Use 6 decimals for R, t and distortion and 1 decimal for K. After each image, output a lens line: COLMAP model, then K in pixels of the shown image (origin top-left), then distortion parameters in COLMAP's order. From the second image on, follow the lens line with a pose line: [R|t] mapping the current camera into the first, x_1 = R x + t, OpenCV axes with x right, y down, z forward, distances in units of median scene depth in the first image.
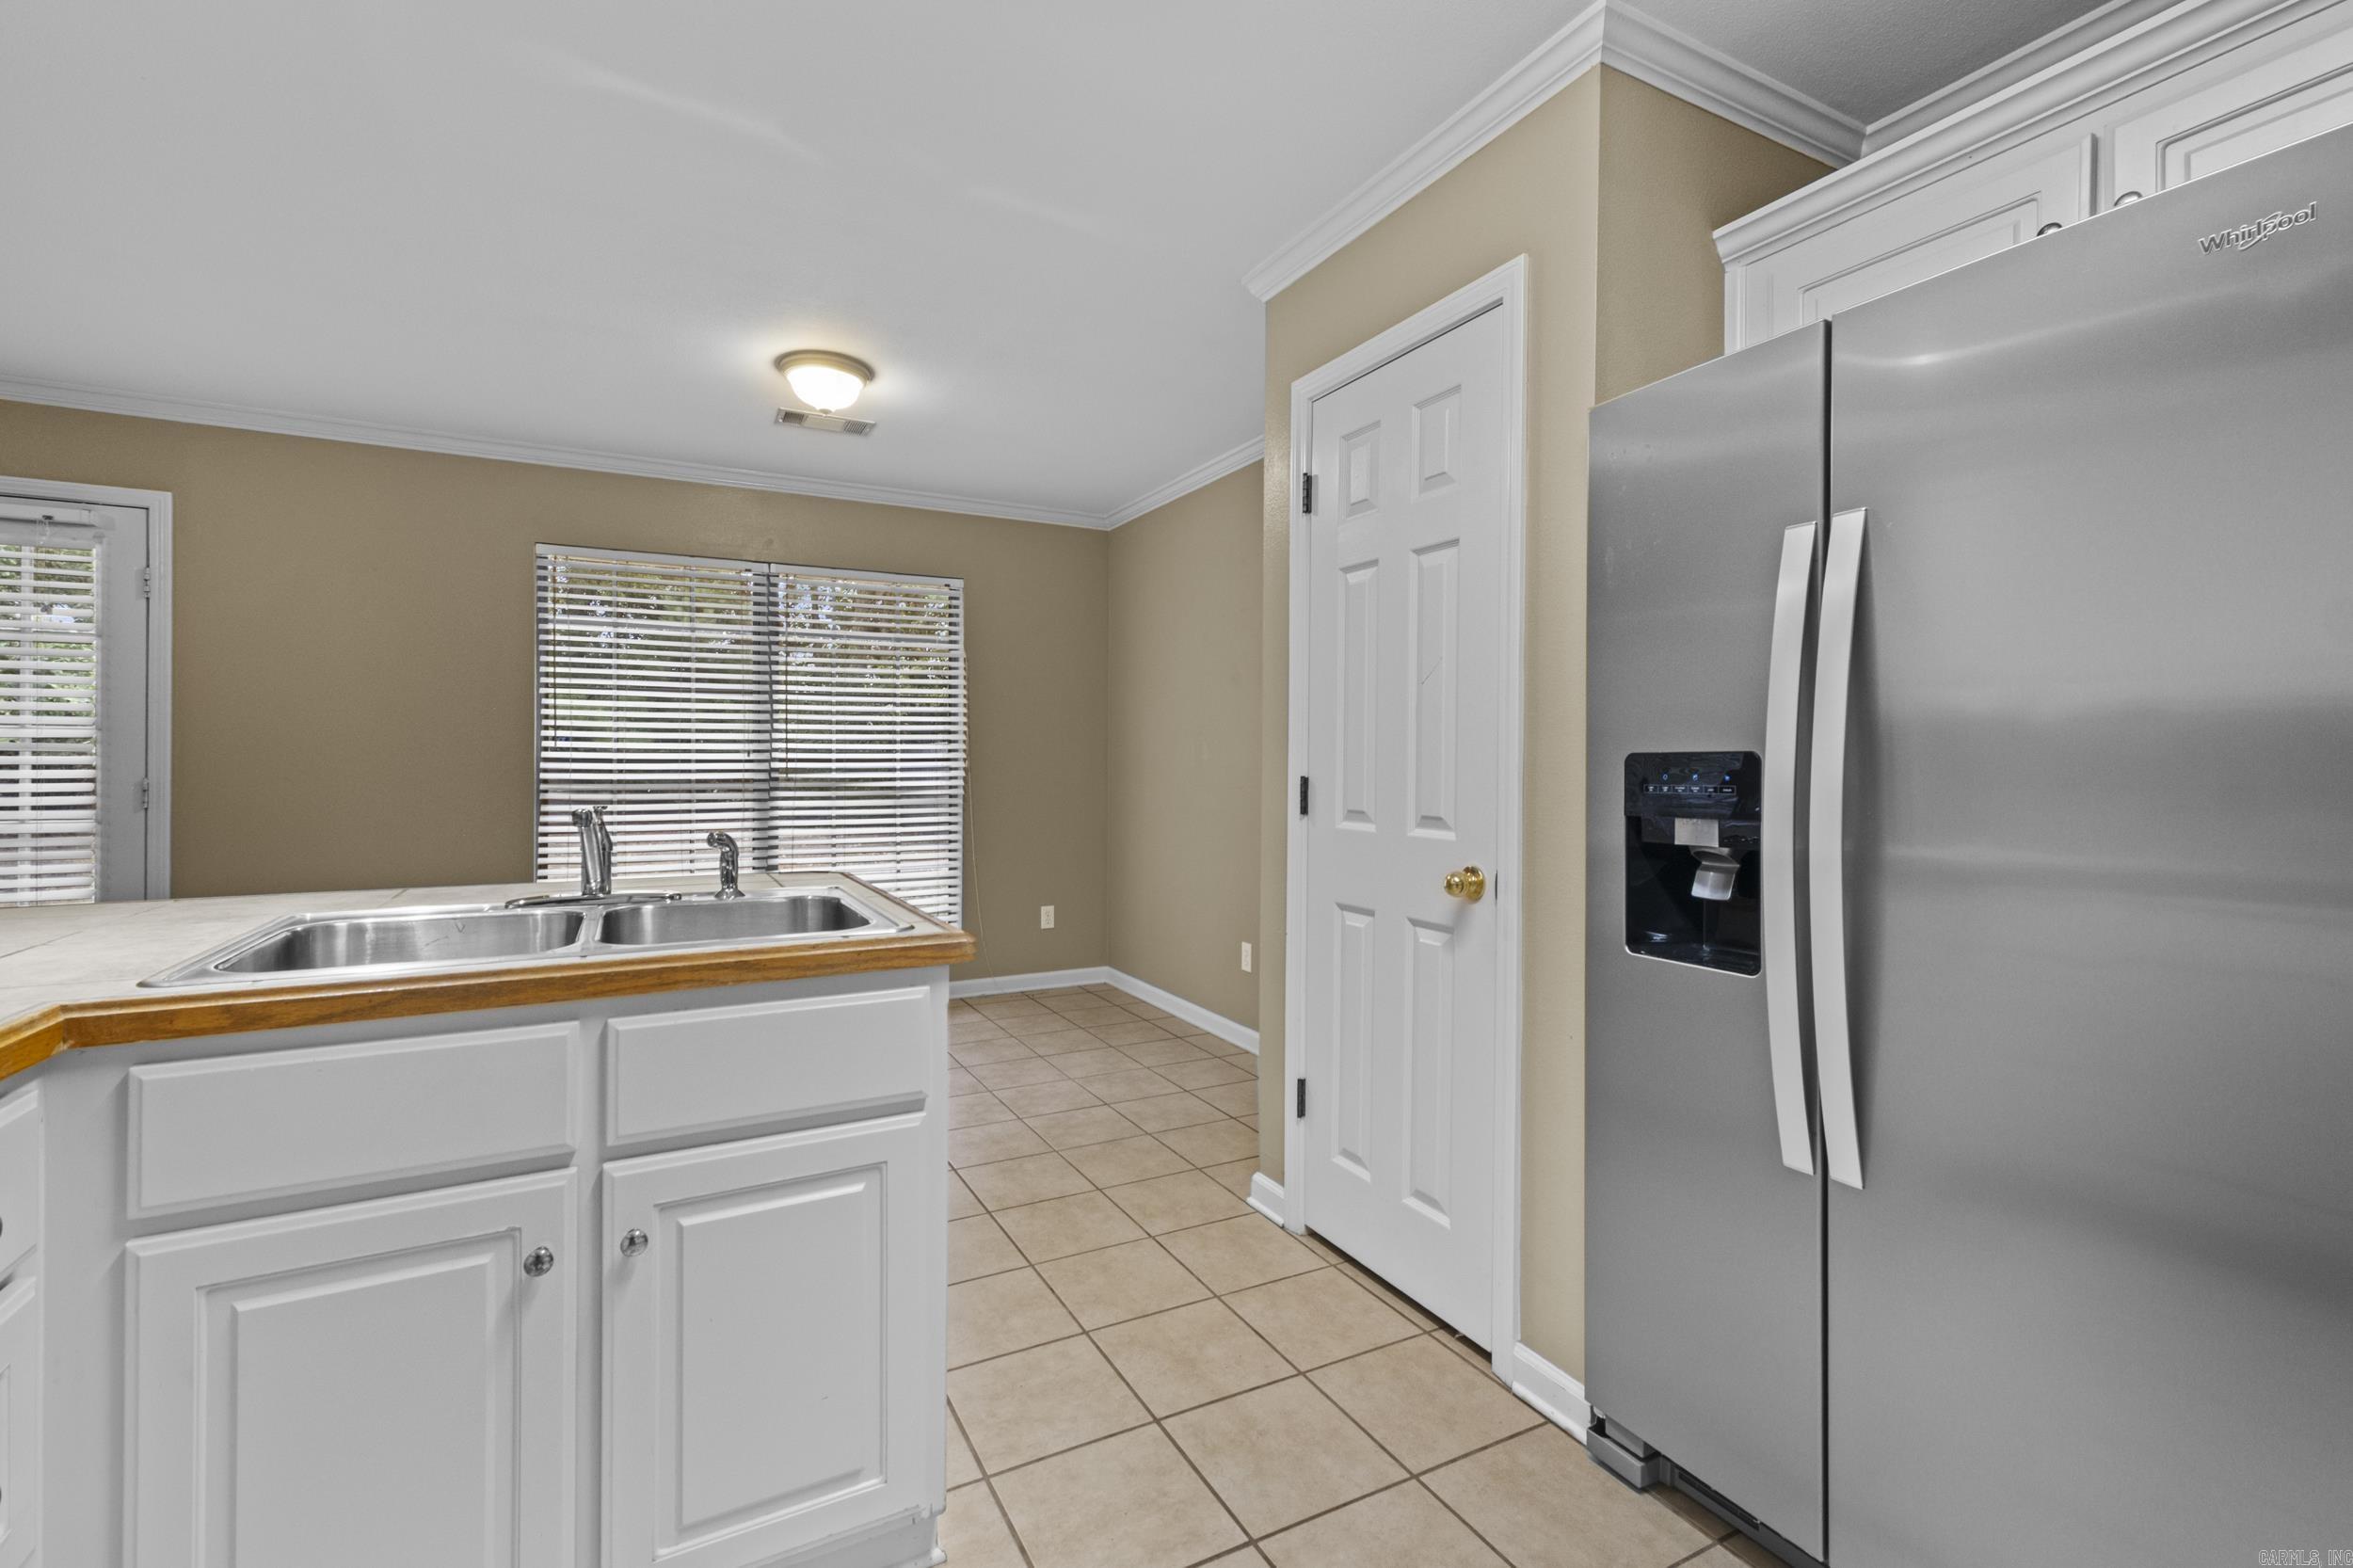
lens RADIAL K [[1019.4, 0, 1158.4], [0, 1019.4, 760.3], [0, 0, 1]] dist [0.005440, 0.000975]
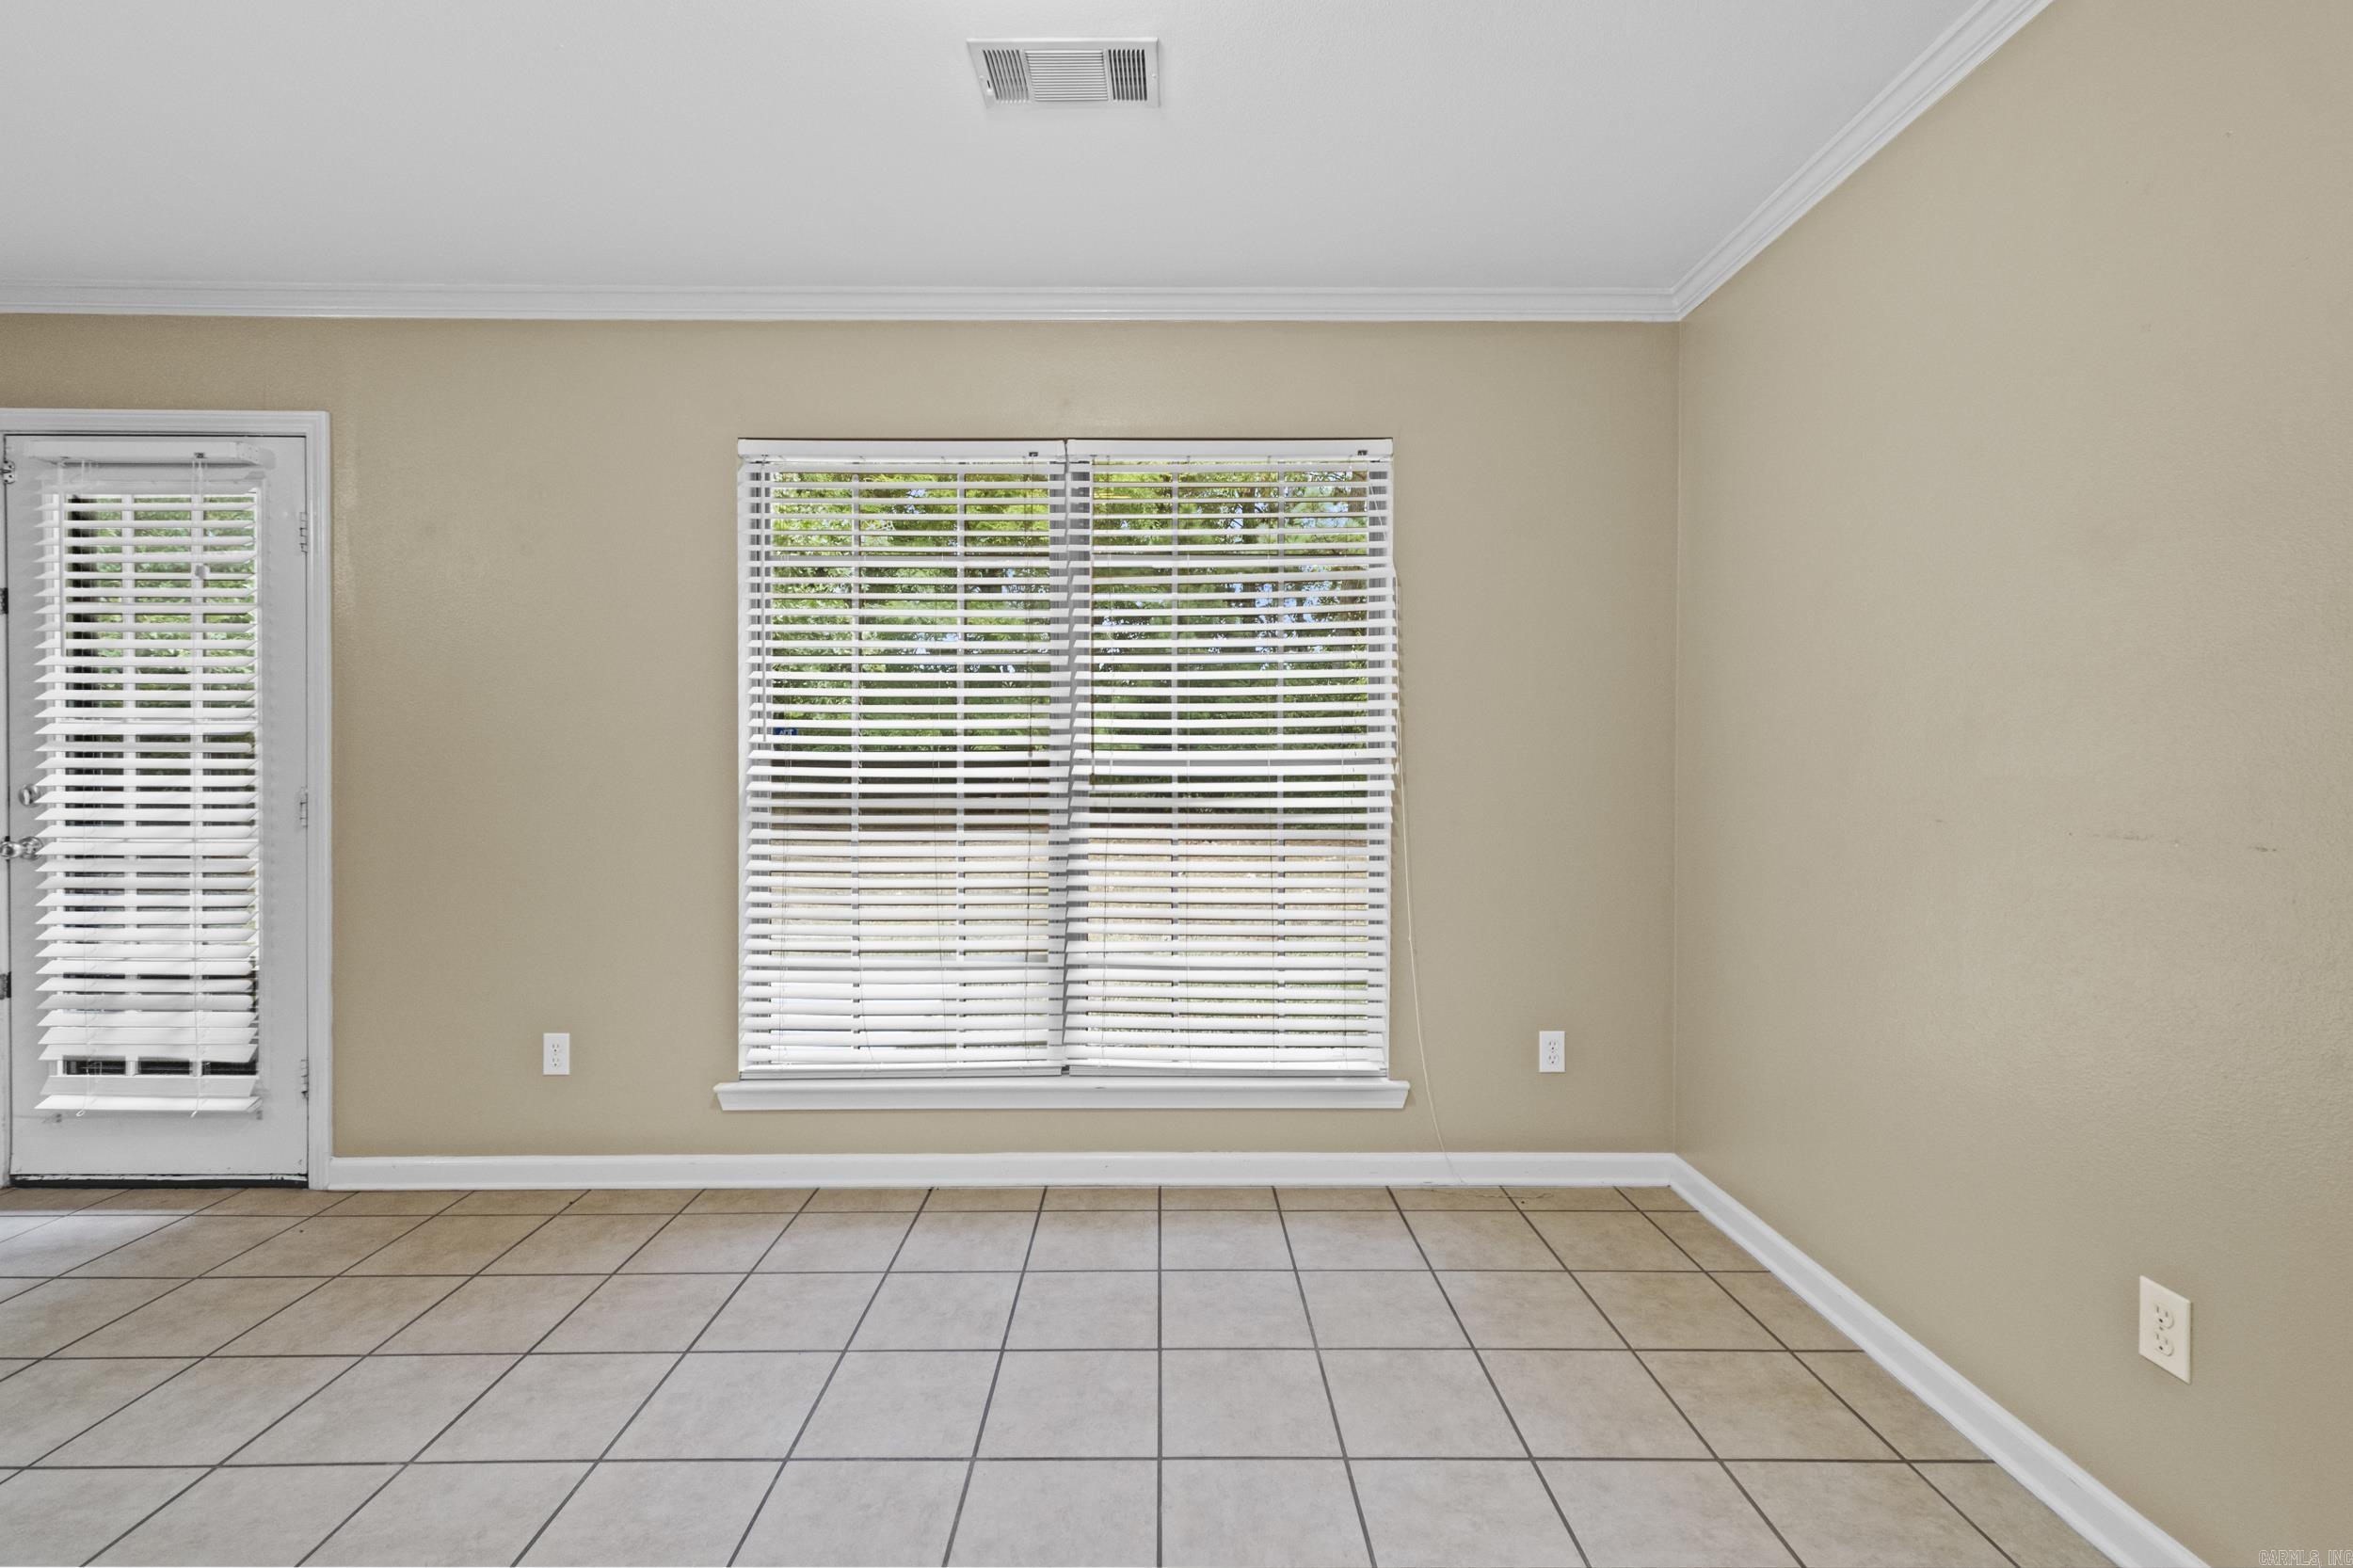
lens RADIAL K [[1019.4, 0, 1155.0], [0, 1019.4, 774.0], [0, 0, 1]] dist [0.005440, 0.000975]
pose [[0.885575, 0.003222, -0.464484, -0.063175], [0.001637, 0.999948, 0.010058, 0.001141], [0.464493, -0.009667, 0.885524, 0.609209]]
